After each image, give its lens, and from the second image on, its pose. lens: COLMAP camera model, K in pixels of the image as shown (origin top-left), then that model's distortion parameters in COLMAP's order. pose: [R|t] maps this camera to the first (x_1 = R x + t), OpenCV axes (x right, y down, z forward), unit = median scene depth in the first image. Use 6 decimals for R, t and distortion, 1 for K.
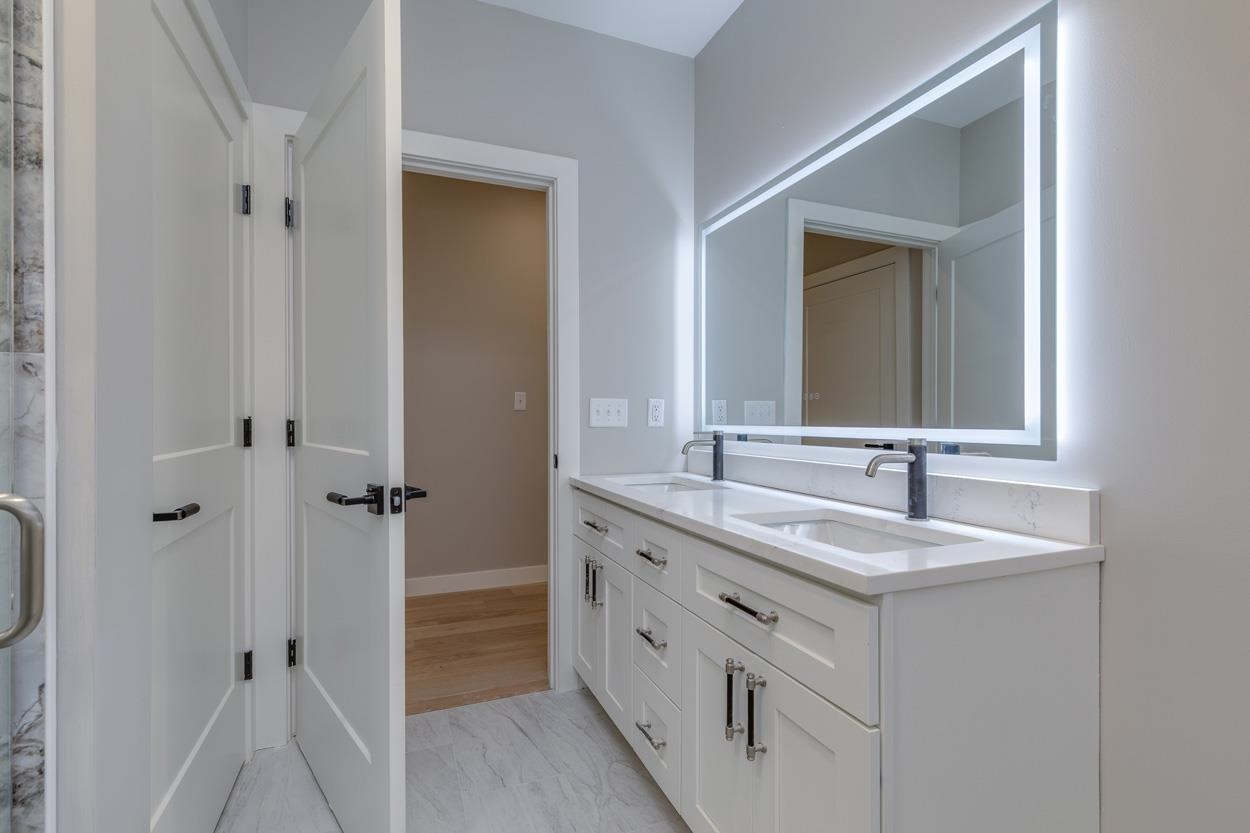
lens RADIAL K [[567.9, 0, 618.1], [0, 567.9, 407.1], [0, 0, 1]] dist [0.002653, 0.000036]
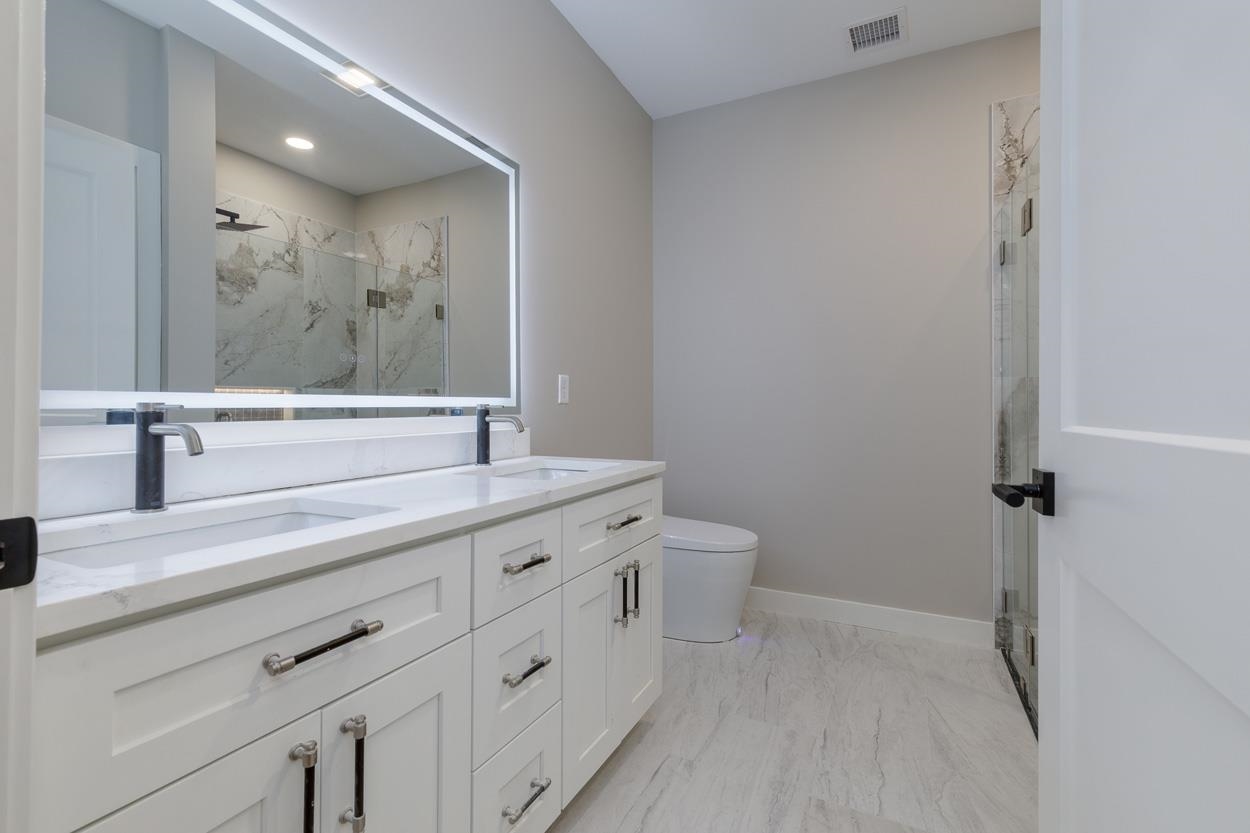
lens RADIAL K [[567.9, 0, 618.1], [0, 567.9, 407.1], [0, 0, 1]] dist [0.002653, 0.000036]
pose [[-0.660855, -0.036830, 0.749610, -0.620257], [-0.049161, 0.998774, 0.005732, 0.031197], [-0.748902, -0.033064, -0.661855, 1.422889]]
